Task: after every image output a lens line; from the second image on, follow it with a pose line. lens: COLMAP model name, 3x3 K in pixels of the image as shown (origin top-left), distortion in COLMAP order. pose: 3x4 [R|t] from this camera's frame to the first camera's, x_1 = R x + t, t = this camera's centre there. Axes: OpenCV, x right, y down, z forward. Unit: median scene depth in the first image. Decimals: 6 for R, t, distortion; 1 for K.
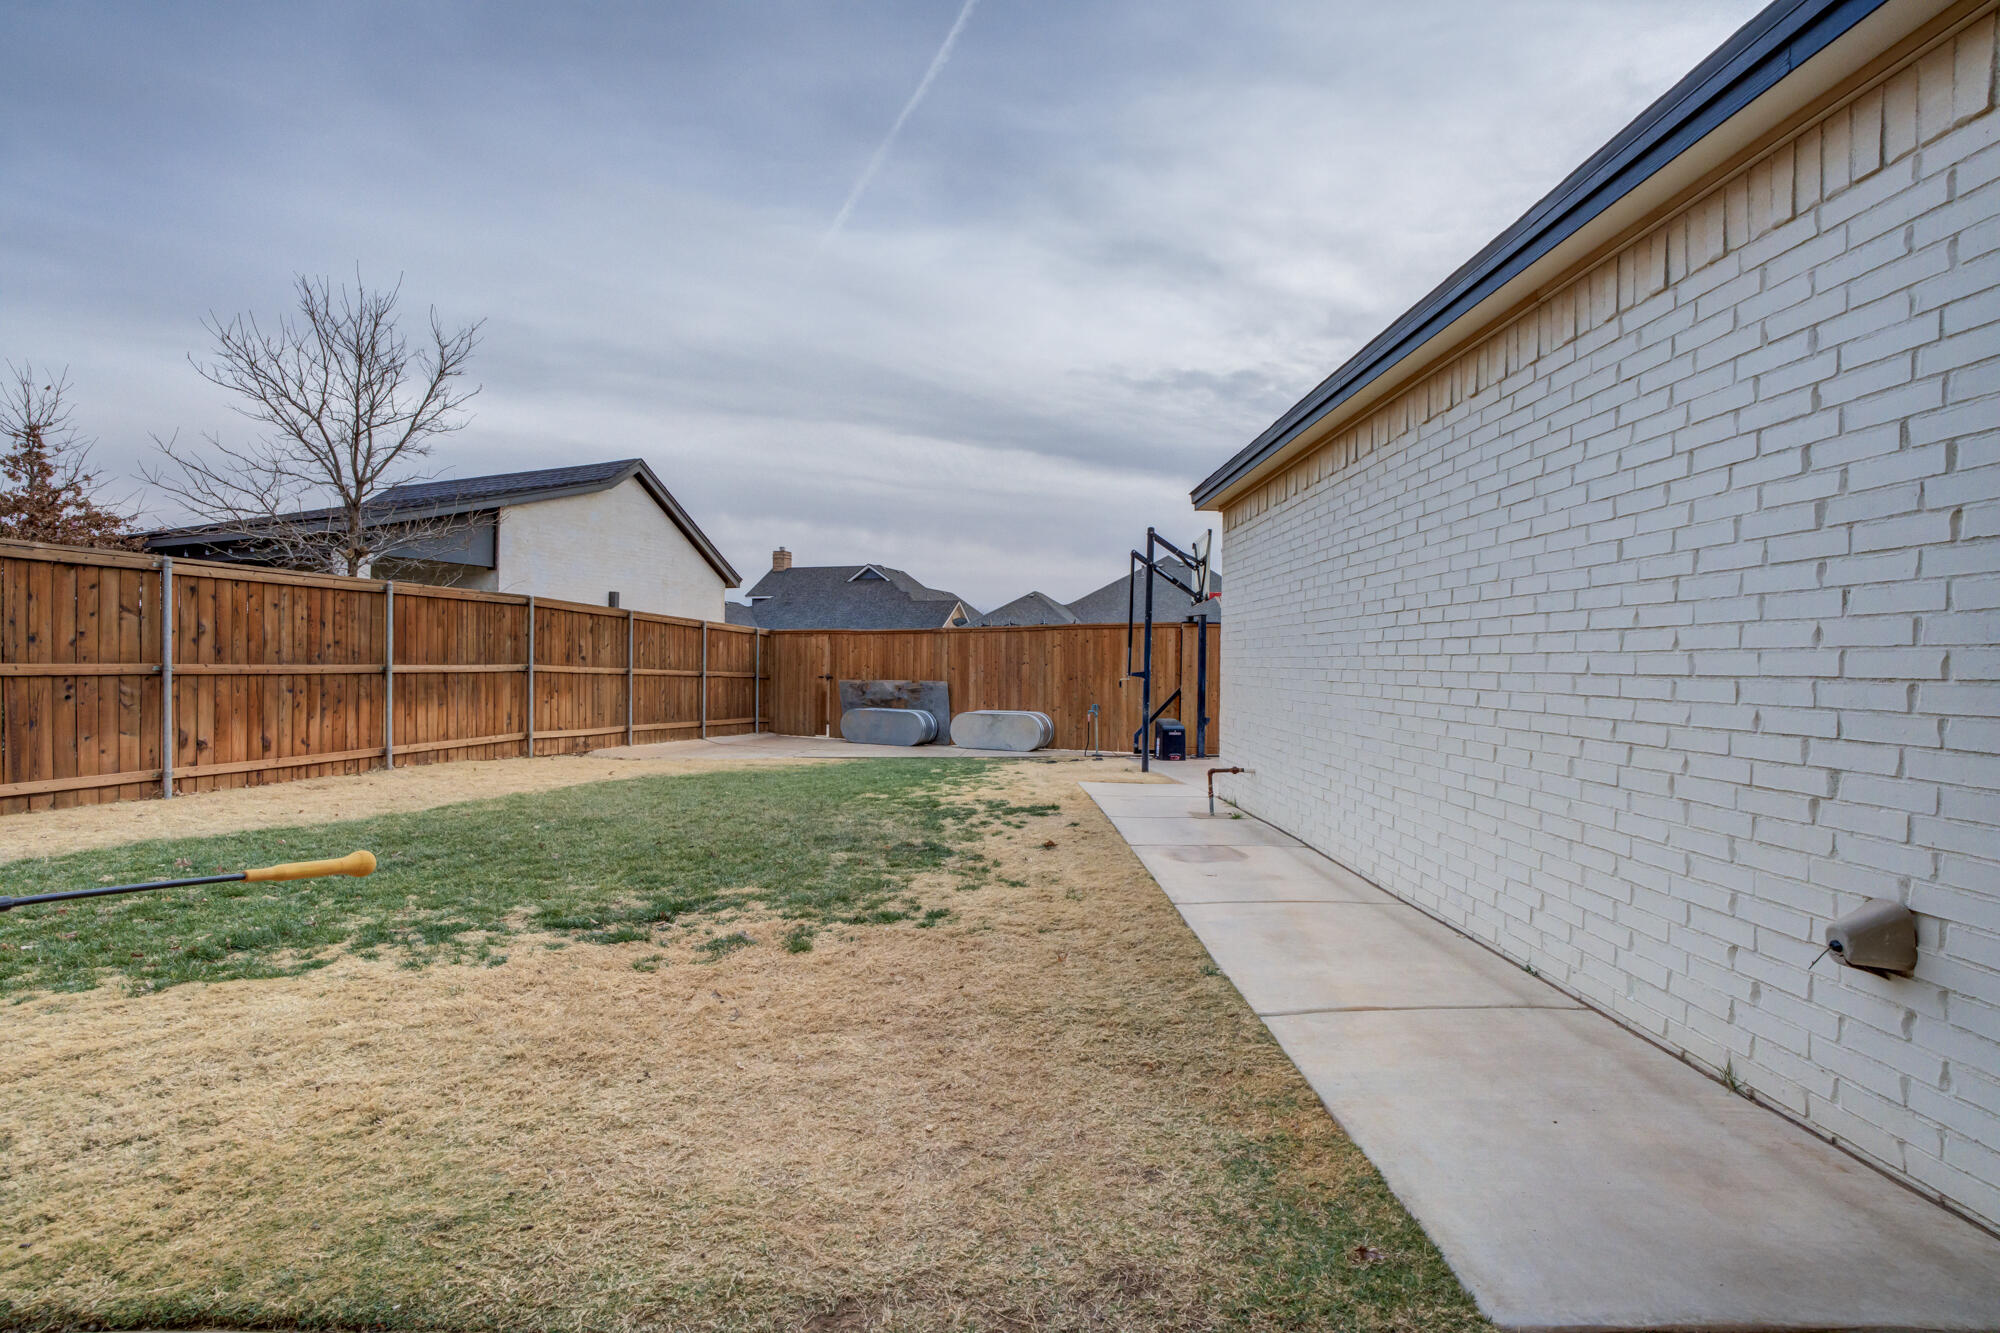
lens RADIAL K [[951.1, 0, 1010.5], [0, 951.1, 658.7], [0, 0, 1]] dist [-0.032189, 0.013323]
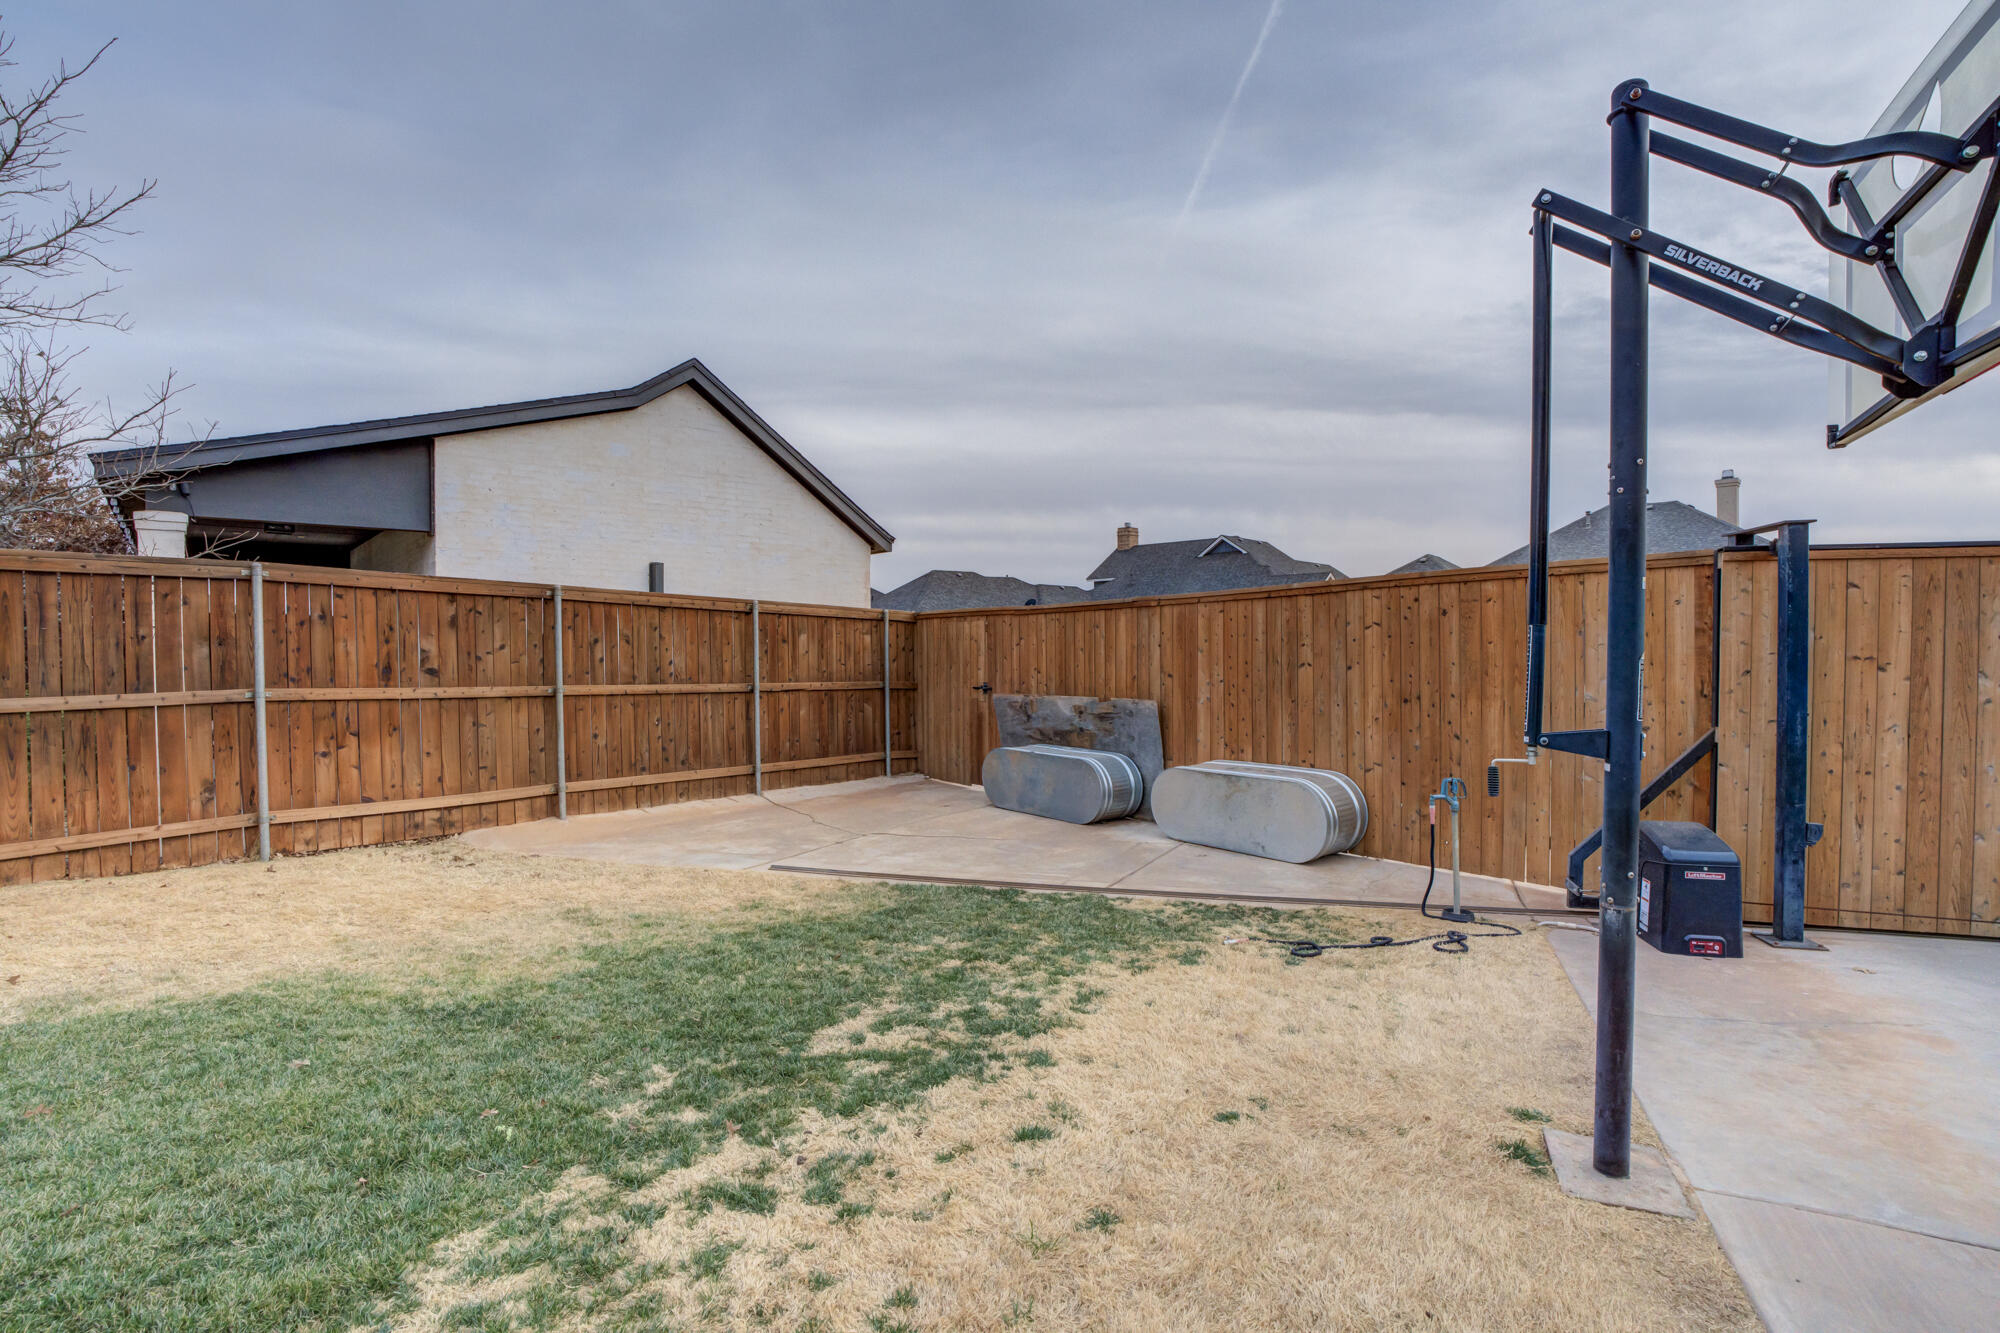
lens RADIAL K [[951.1, 0, 988.4], [0, 951.1, 665.1], [0, 0, 1]] dist [-0.032189, 0.013323]
pose [[0.907176, -0.011218, -0.420601, 0.084916], [0.020342, 0.999645, 0.017212, -0.007481], [0.420259, -0.024170, 0.907082, 0.622648]]
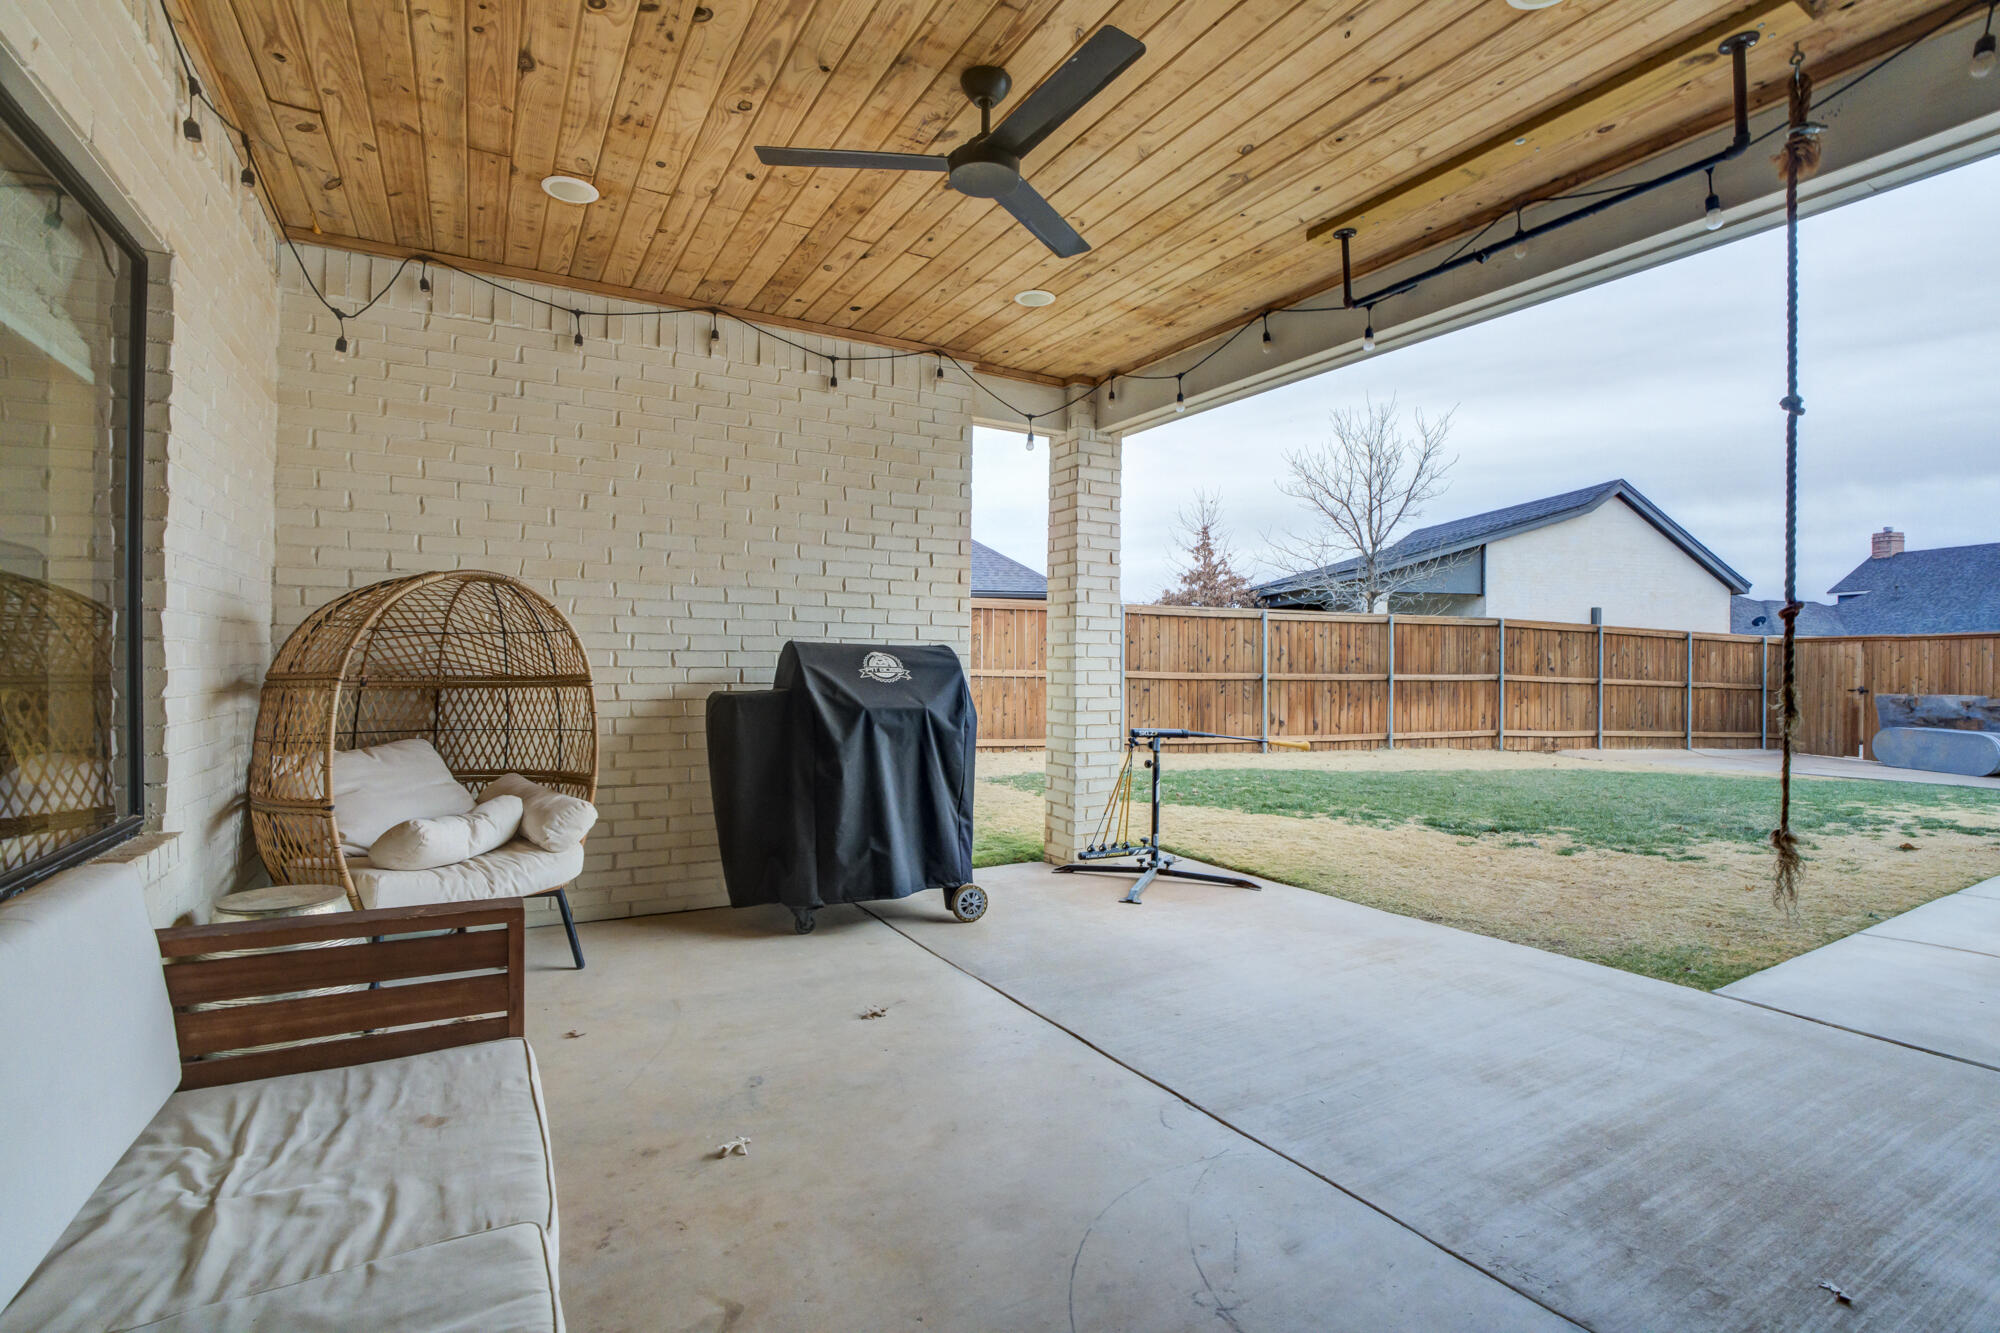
lens RADIAL K [[951.1, 0, 995.5], [0, 951.1, 664.9], [0, 0, 1]] dist [-0.032189, 0.013323]
pose [[0.520358, -0.006286, -0.853925, 0.172883], [0.001820, 0.999979, -0.006252, 0.000014], [0.853946, 0.001699, 0.520359, -0.172362]]
